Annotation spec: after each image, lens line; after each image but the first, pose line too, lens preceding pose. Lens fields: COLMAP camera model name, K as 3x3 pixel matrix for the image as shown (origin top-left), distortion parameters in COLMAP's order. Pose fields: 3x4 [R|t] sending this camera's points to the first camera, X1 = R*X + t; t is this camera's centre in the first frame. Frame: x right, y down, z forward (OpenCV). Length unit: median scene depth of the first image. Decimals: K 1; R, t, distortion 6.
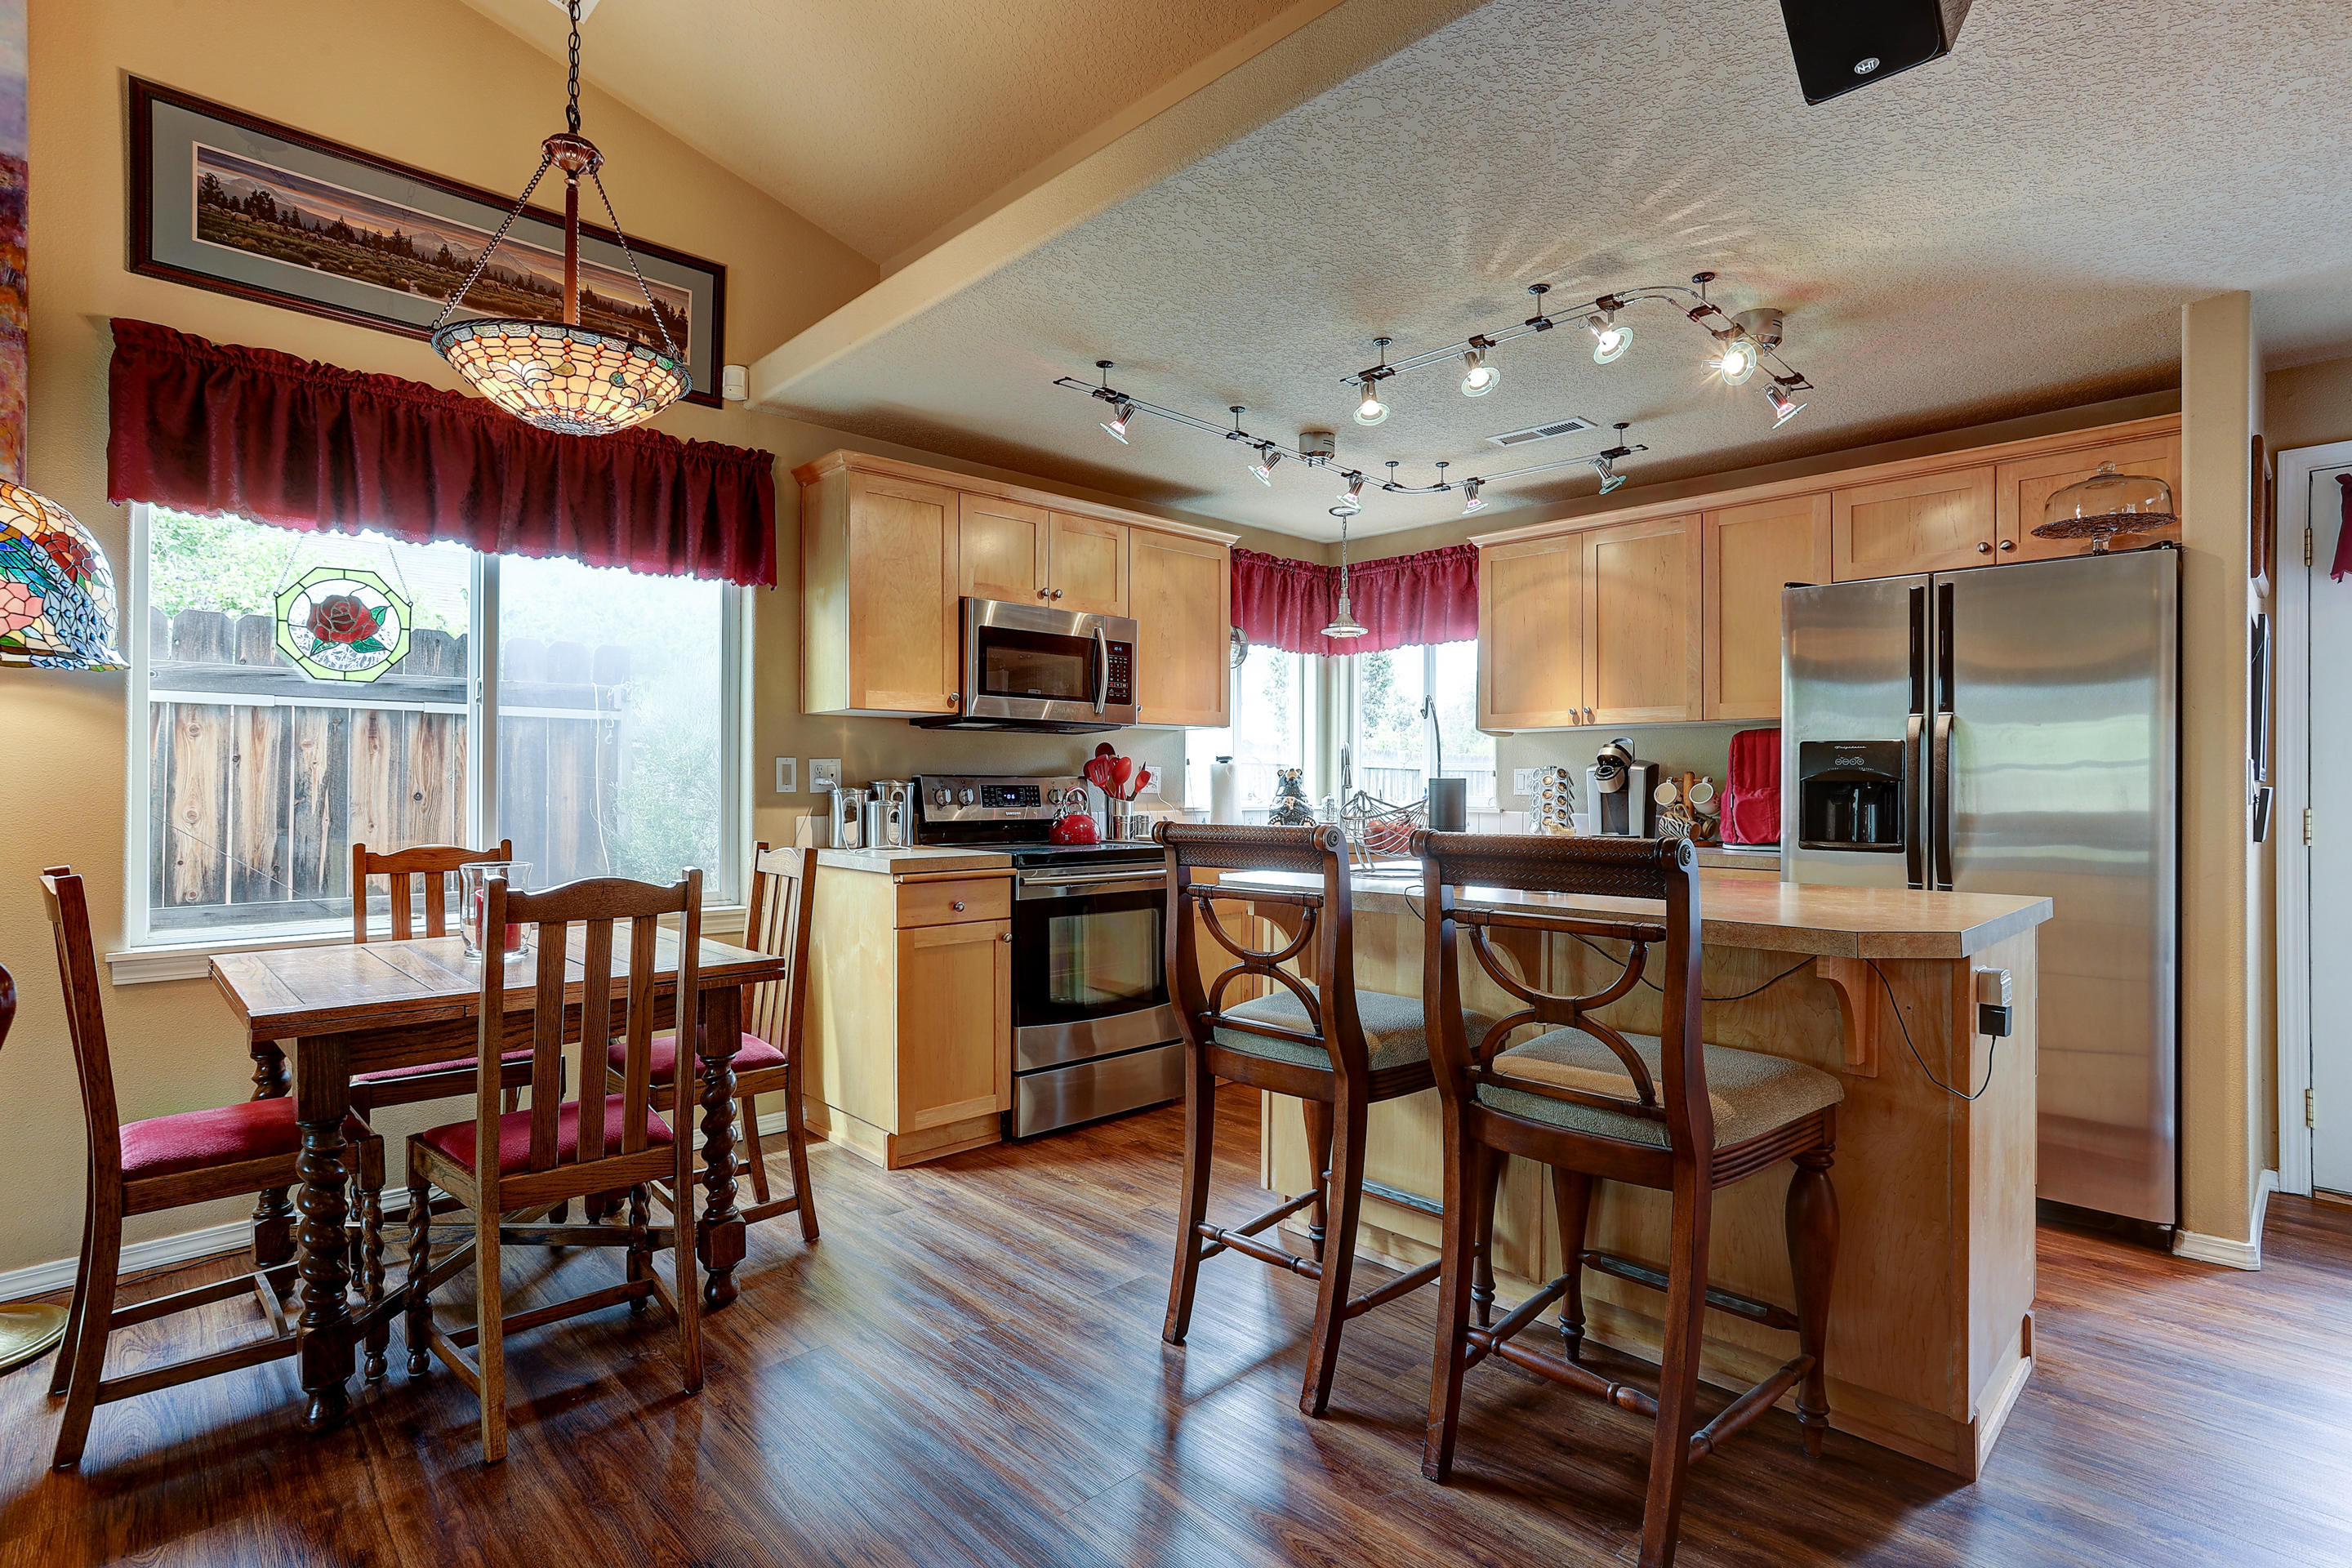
lens RADIAL K [[1140.0, 0, 1189.2], [0, 1140.0, 777.8], [0, 0, 1]] dist [-0.065456, 0.041644]
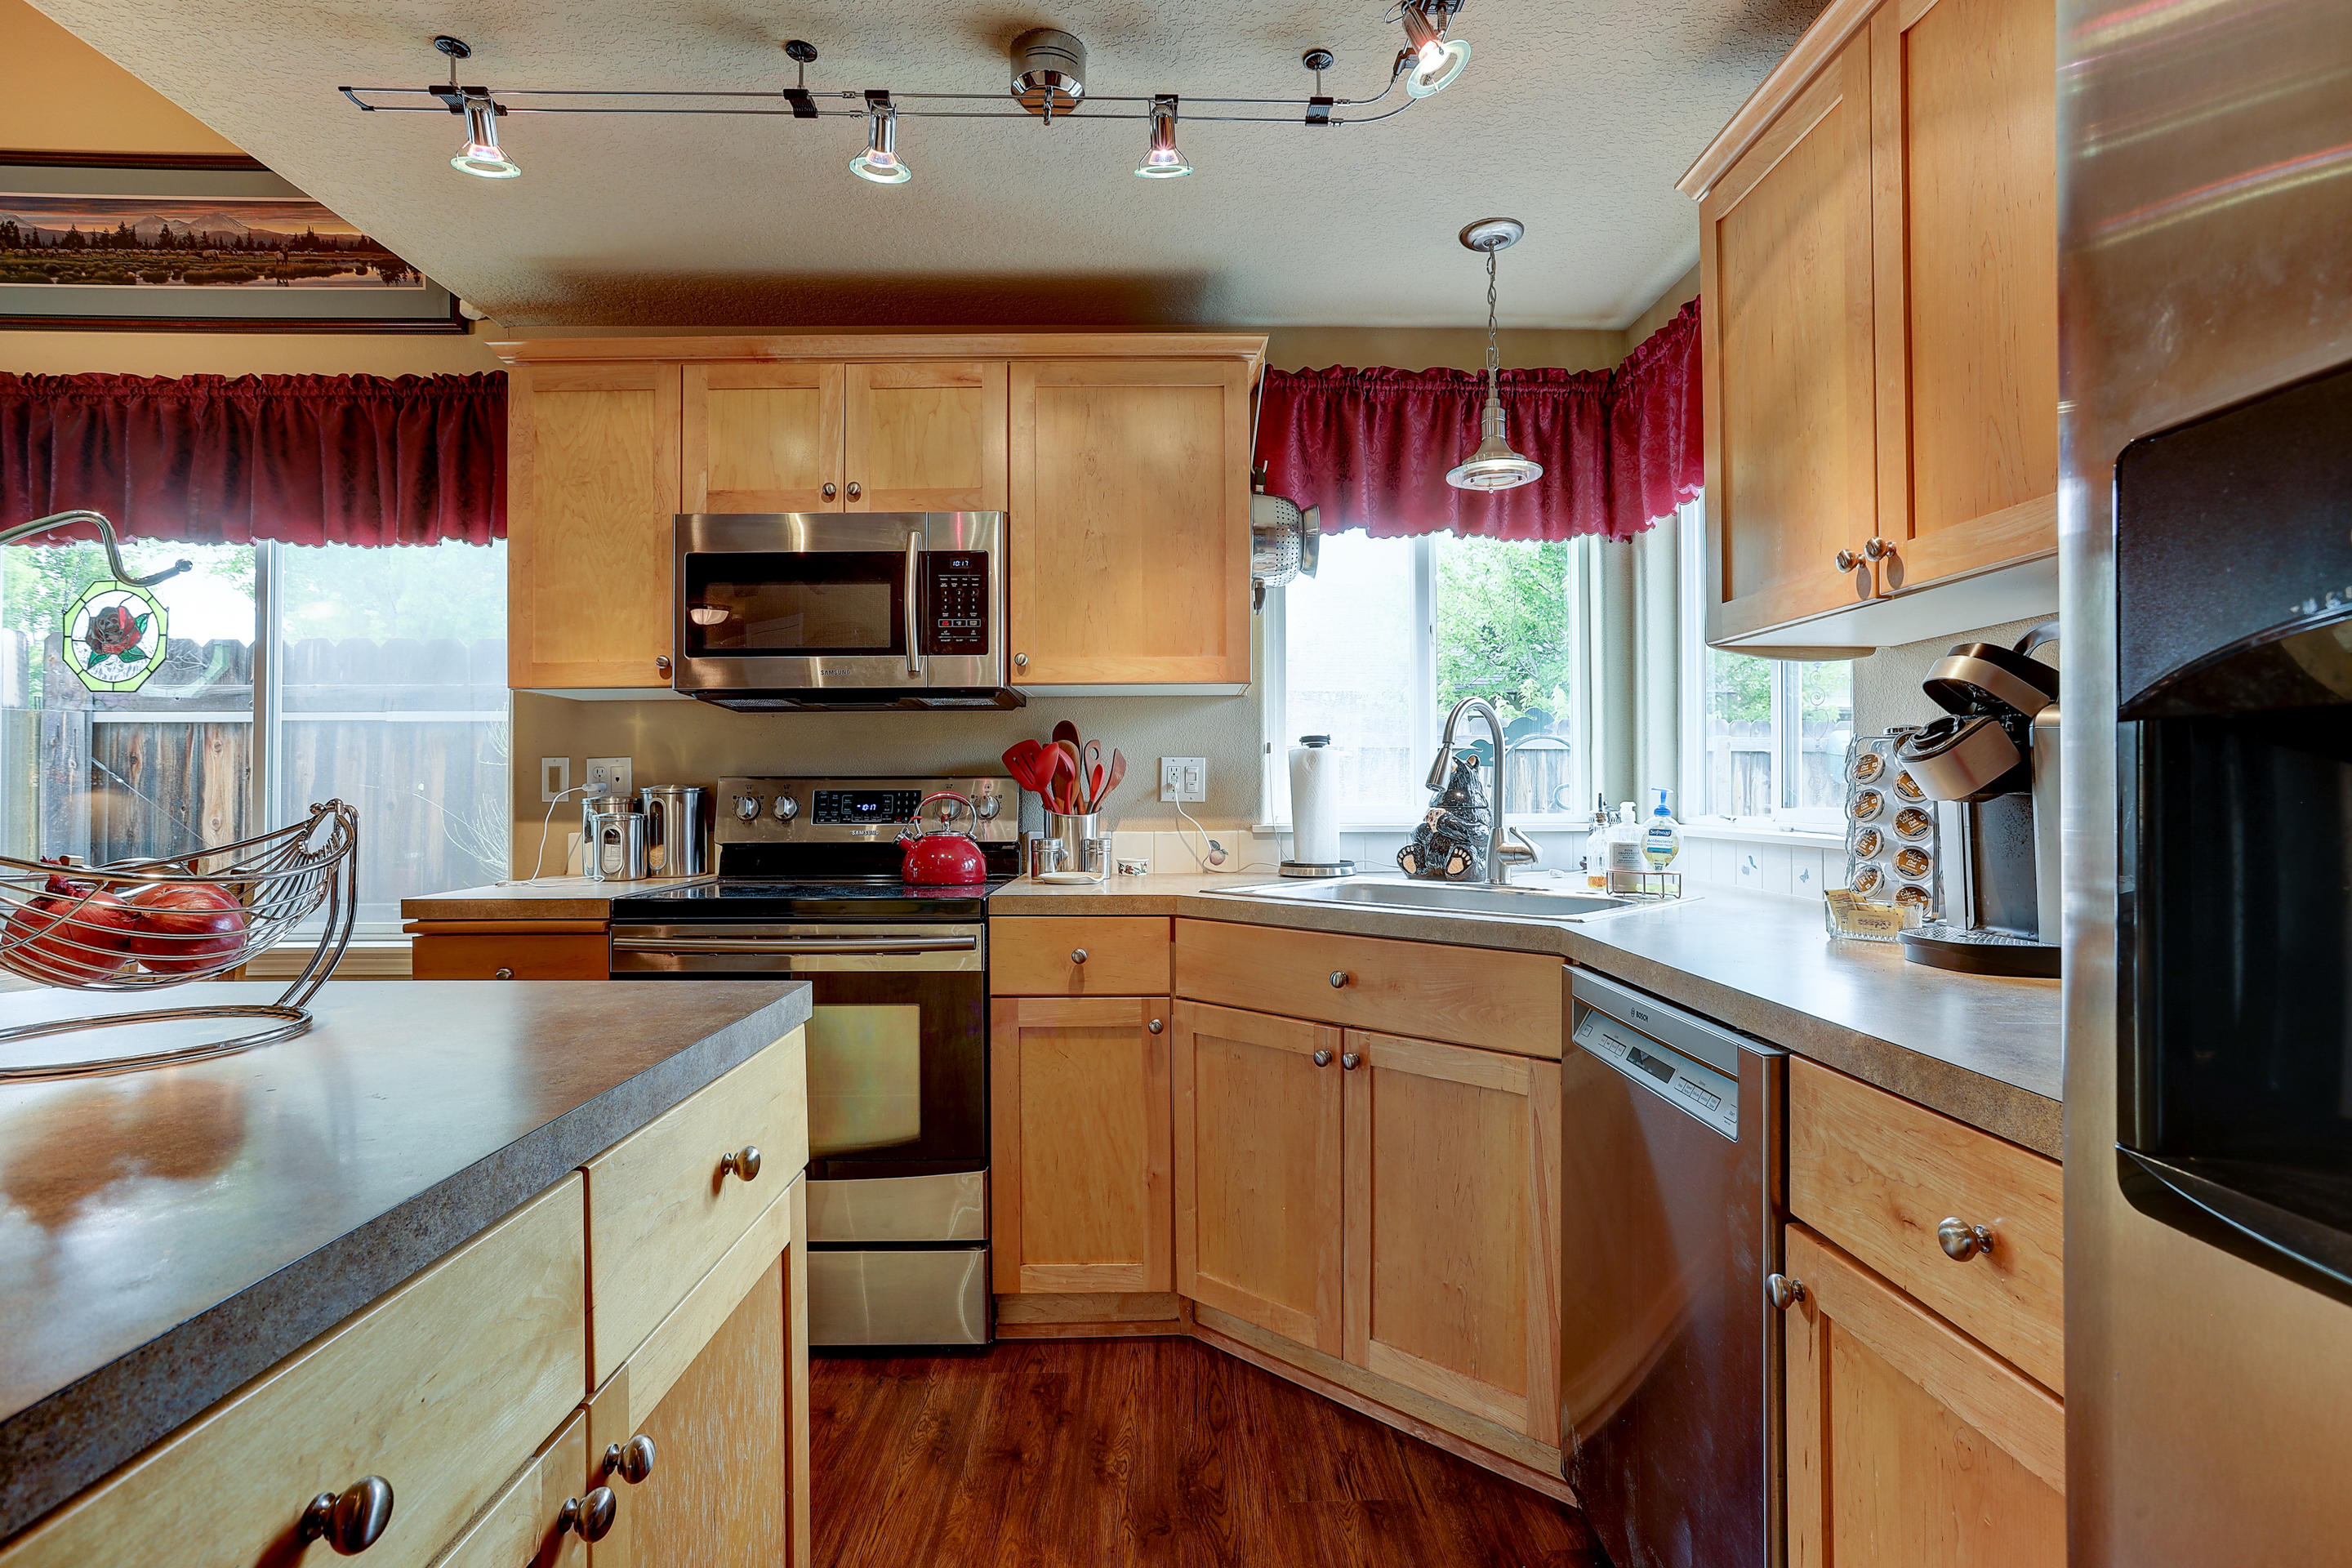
lens RADIAL K [[1134.3, 0, 1192.7], [0, 1134.3, 776.1], [0, 0, 1]] dist [-0.050733, 0.026103]
pose [[0.737039, -0.014925, -0.675686, 0.491751], [0.012501, 0.999886, -0.008450, 0.006984], [0.675735, -0.002218, 0.737141, 0.727105]]
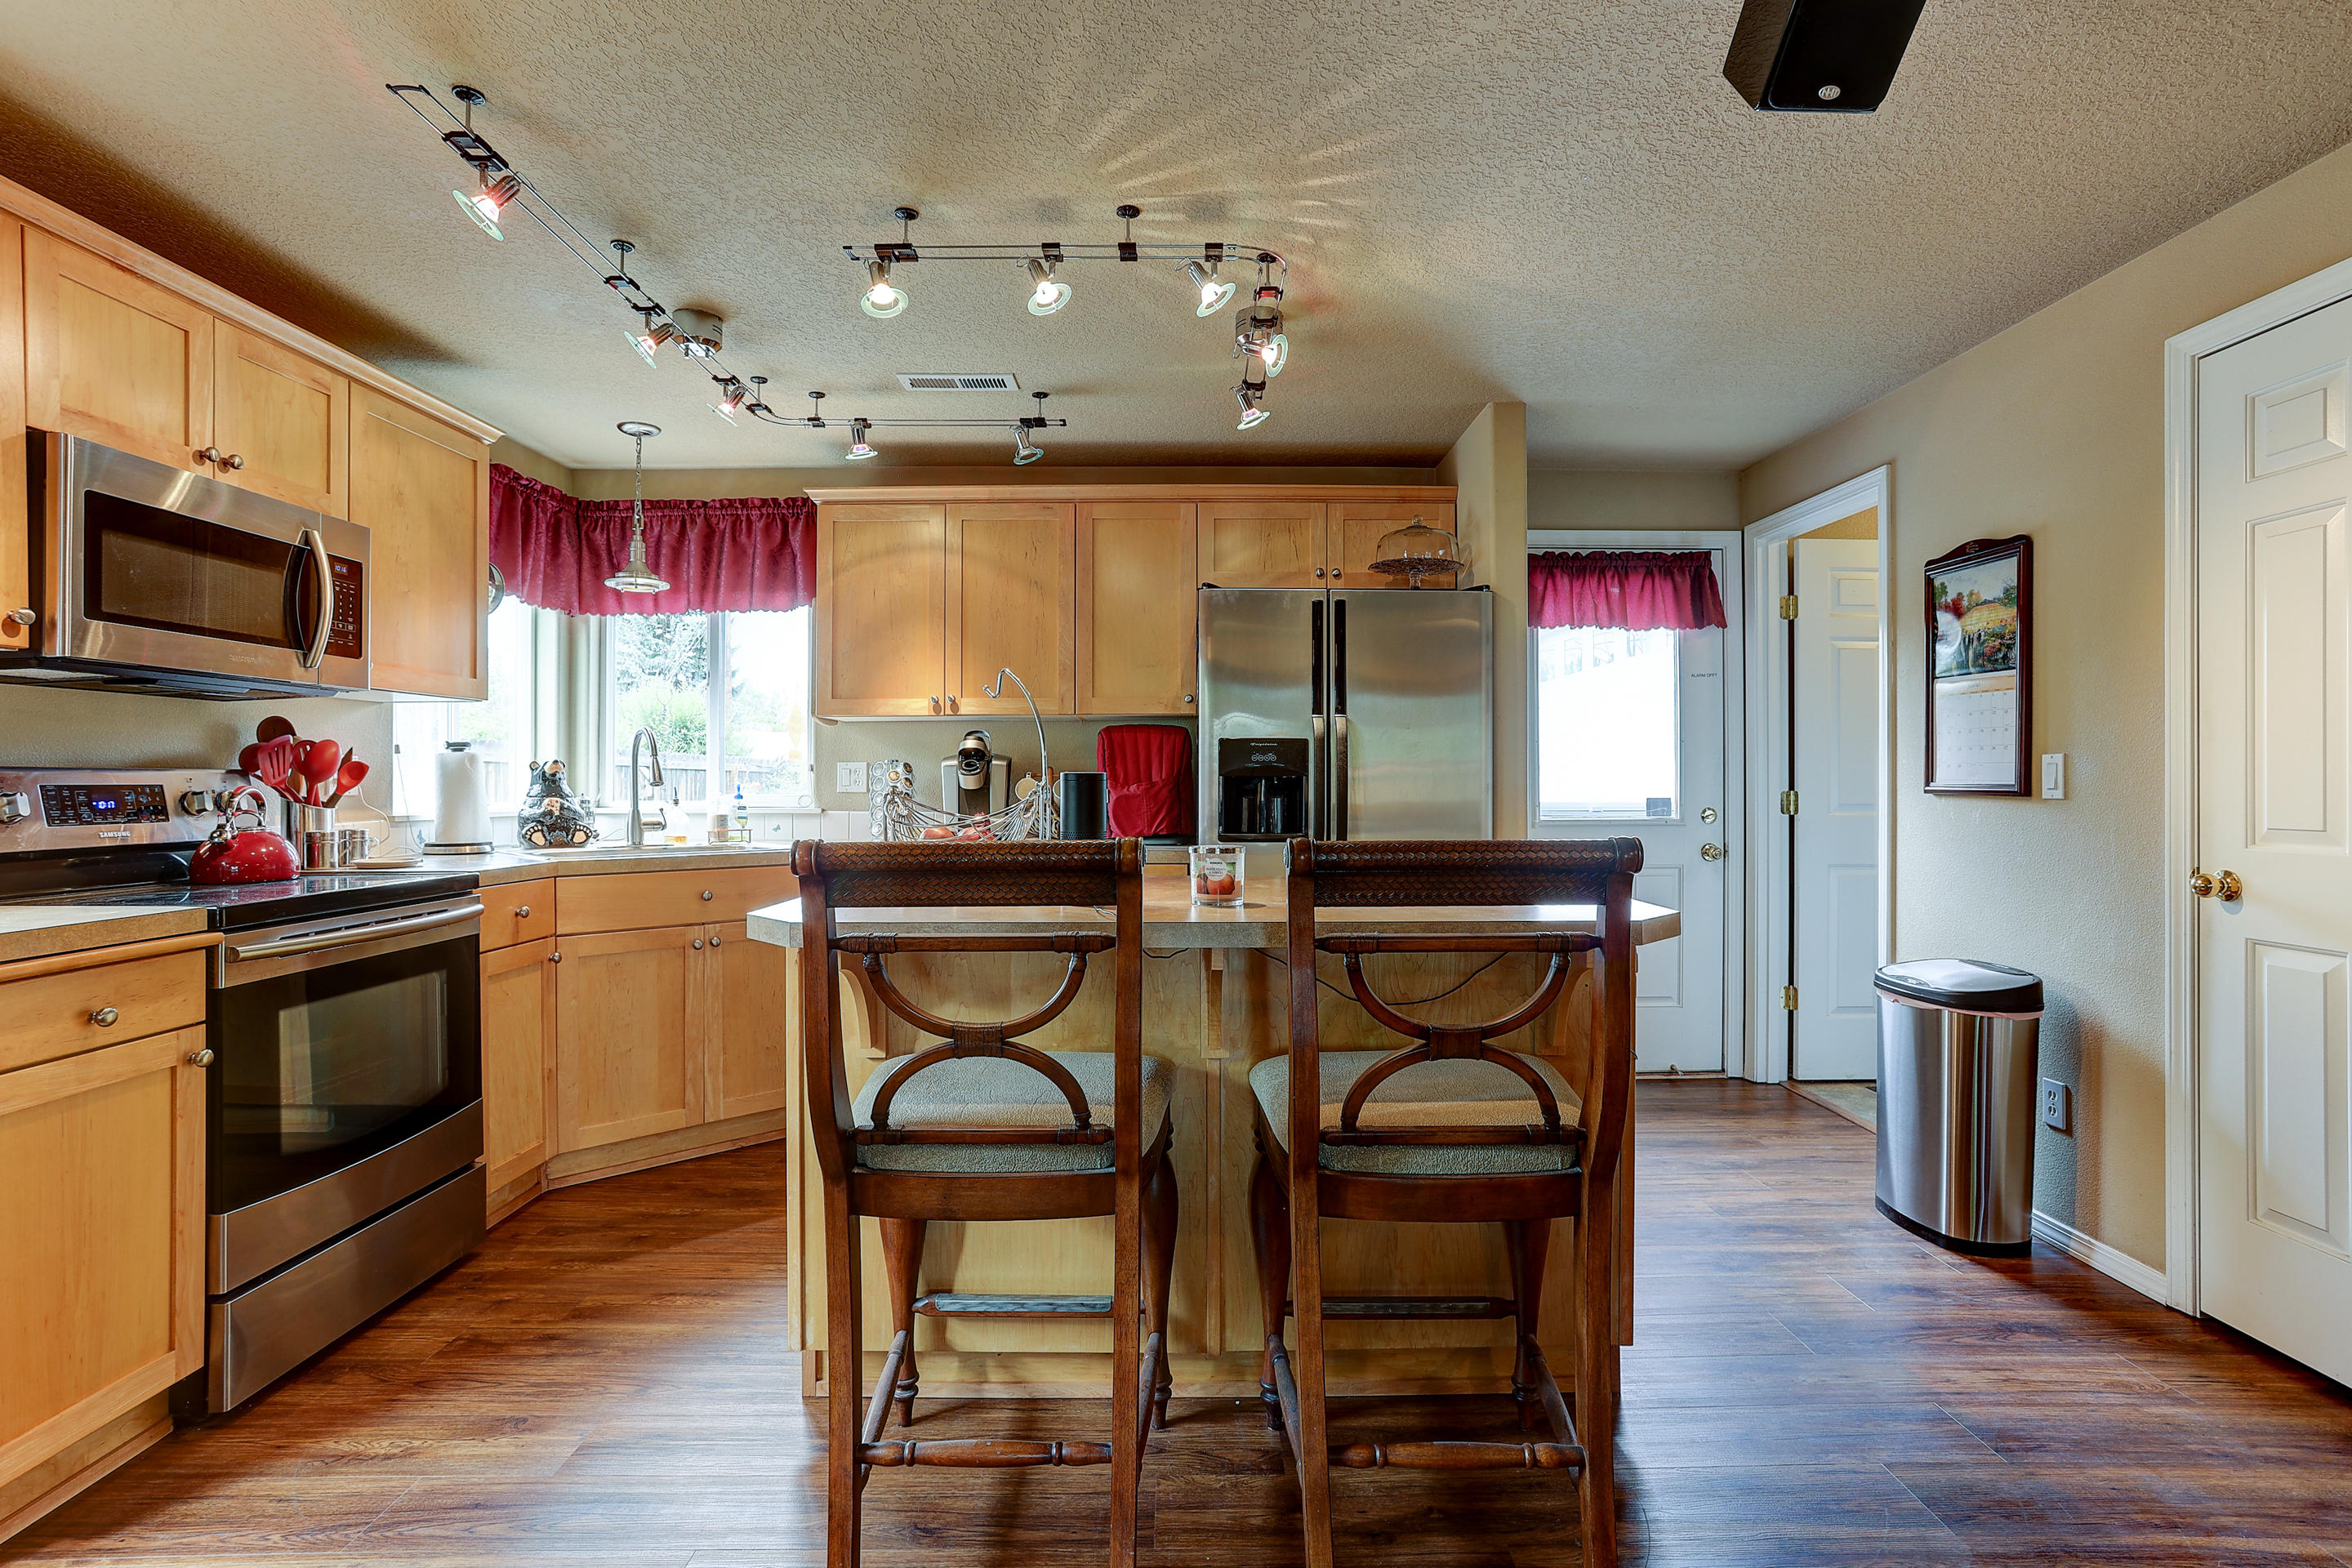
lens RADIAL K [[1140.0, 0, 1189.2], [0, 1140.0, 777.8], [0, 0, 1]] dist [-0.065456, 0.041644]
pose [[0.693646, -0.002029, 0.720314, -0.205771], [-0.000815, 0.999993, 0.003602, 0.000658], [-0.720316, -0.003086, 0.693639, 0.259727]]
